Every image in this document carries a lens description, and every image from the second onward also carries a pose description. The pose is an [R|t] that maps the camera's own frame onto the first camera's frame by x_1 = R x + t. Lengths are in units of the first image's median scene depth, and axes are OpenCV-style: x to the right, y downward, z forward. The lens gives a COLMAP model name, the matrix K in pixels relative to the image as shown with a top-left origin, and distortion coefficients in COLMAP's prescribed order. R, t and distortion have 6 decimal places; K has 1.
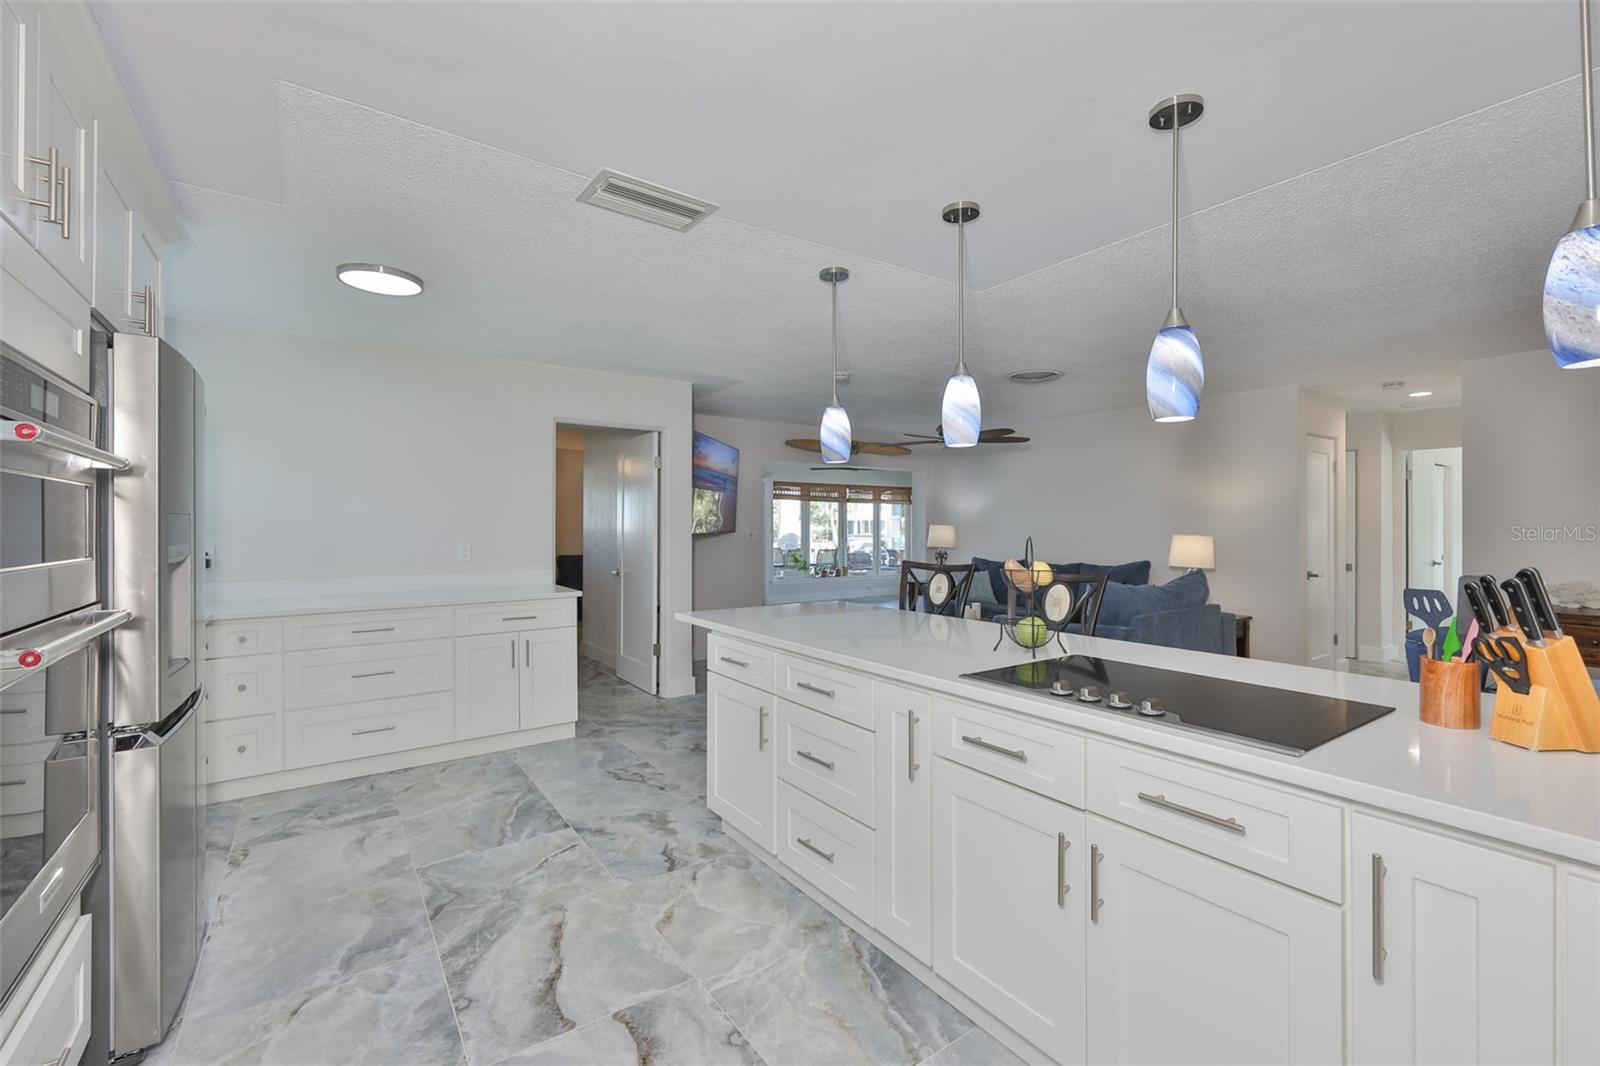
lens RADIAL K [[680.1, 0, 802.8], [0, 680.1, 527.8], [0, 0, 1]] dist [-0.003922, 0.000952]
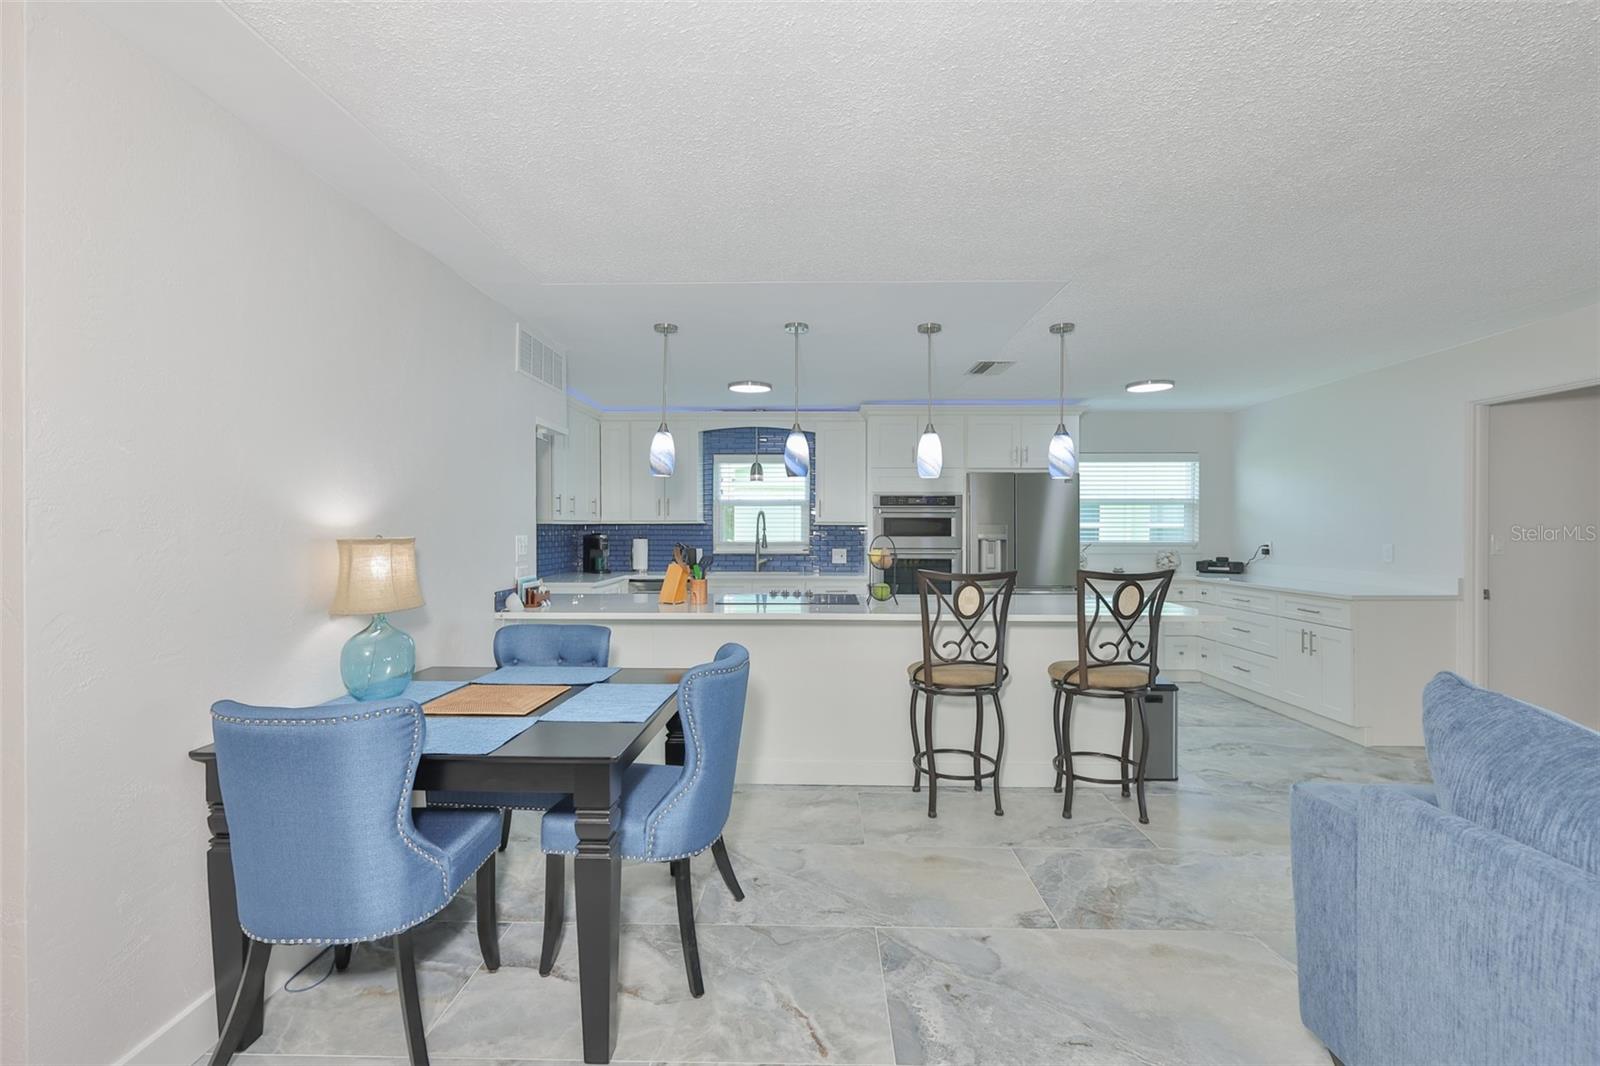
lens RADIAL K [[706.4, 0, 791.8], [0, 706.4, 525.4], [0, 0, 1]] dist [0.002249, -0.001900]
pose [[-0.603917, 0.000249, -0.797047, 1.549853], [-0.000081, 1.000000, 0.000373, -0.009585], [0.797047, 0.000290, -0.603917, 1.553380]]
